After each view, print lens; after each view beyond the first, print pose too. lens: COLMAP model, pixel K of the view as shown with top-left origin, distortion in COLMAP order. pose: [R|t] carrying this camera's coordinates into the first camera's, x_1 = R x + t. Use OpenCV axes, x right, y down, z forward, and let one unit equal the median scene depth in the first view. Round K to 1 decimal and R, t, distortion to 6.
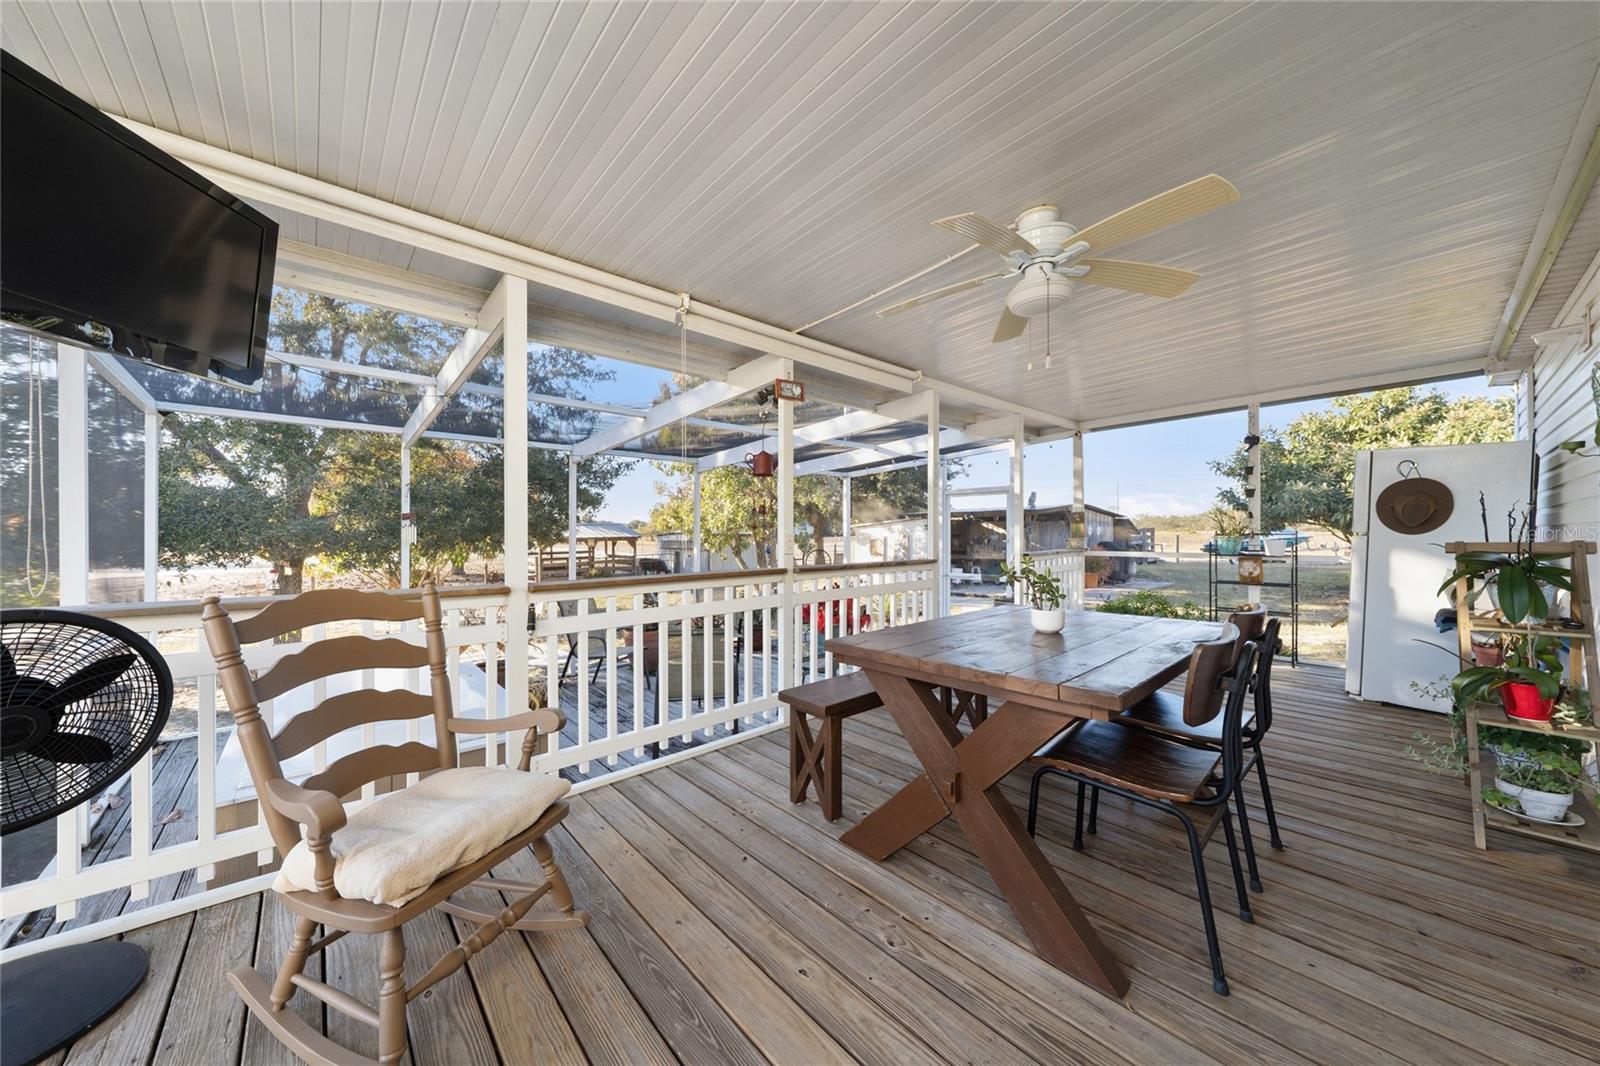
lens RADIAL K [[548.9, 0, 800.0], [0, 548.9, 533.0], [0, 0, 1]] dist [-0.001118, -0.000121]
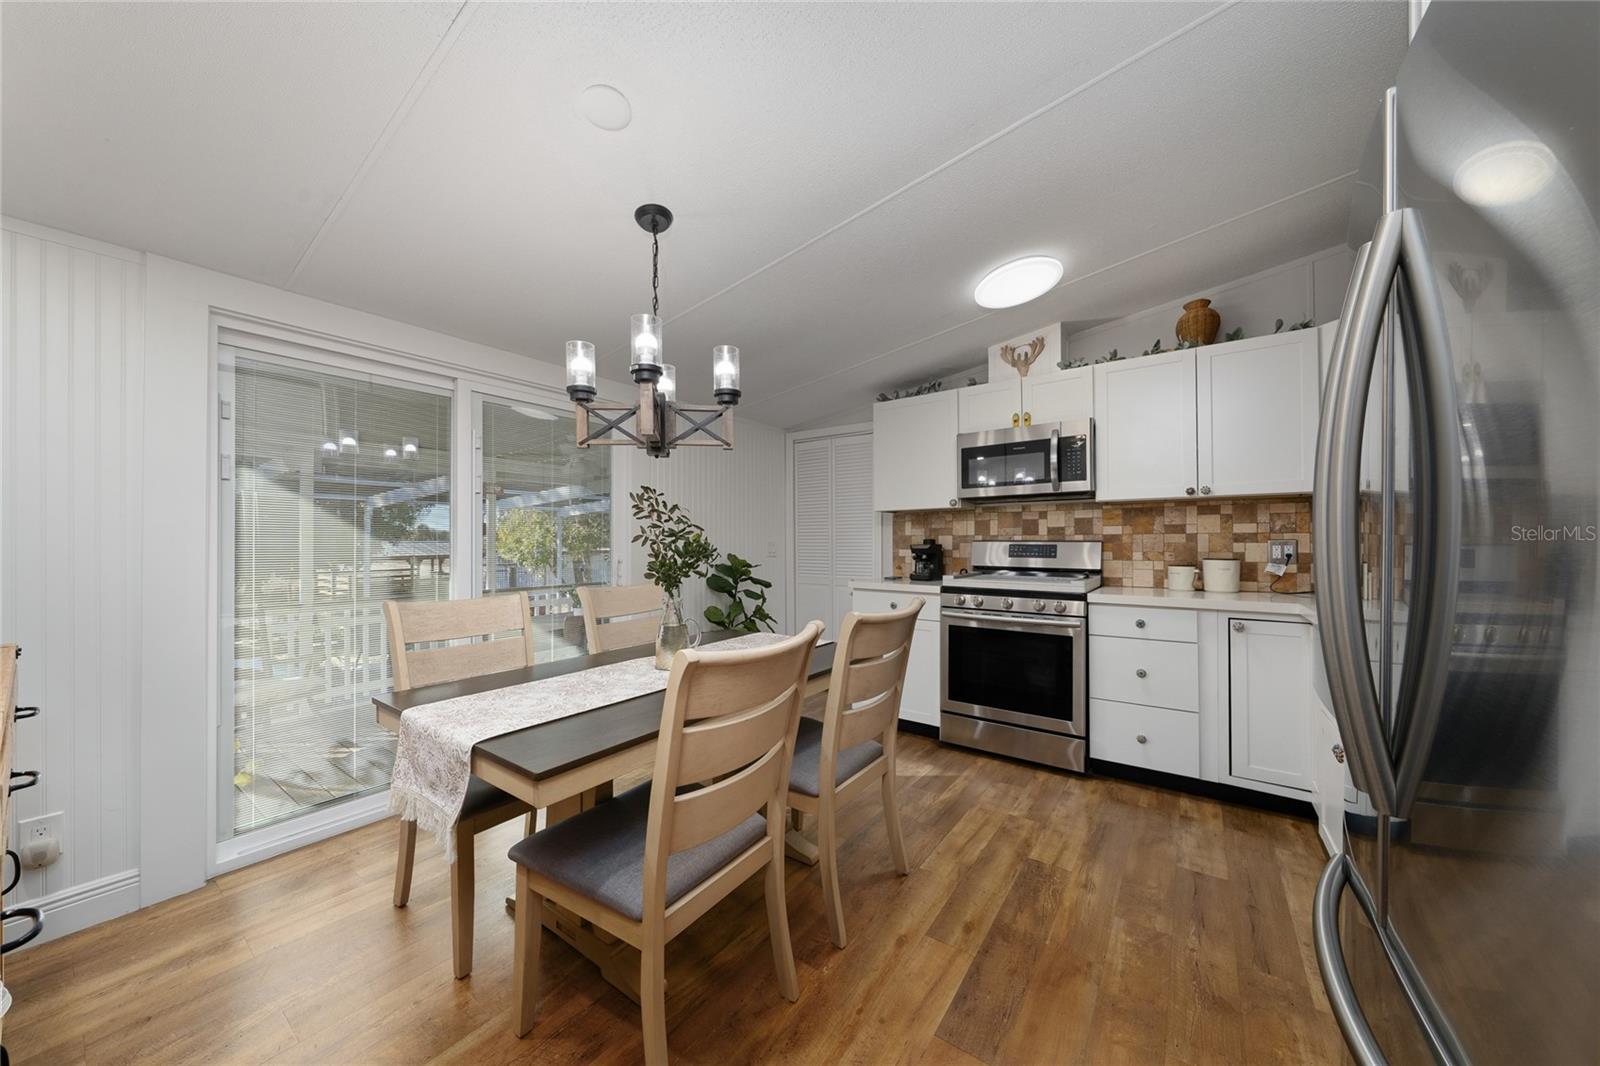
lens RADIAL K [[548.9, 0, 800.0], [0, 548.9, 533.0], [0, 0, 1]] dist [-0.001118, -0.000121]
pose [[0.973328, 0.002856, 0.229400, 0.141068], [0.002193, 0.999761, -0.021751, -0.020286], [-0.229408, 0.021674, 0.973089, -0.248207]]
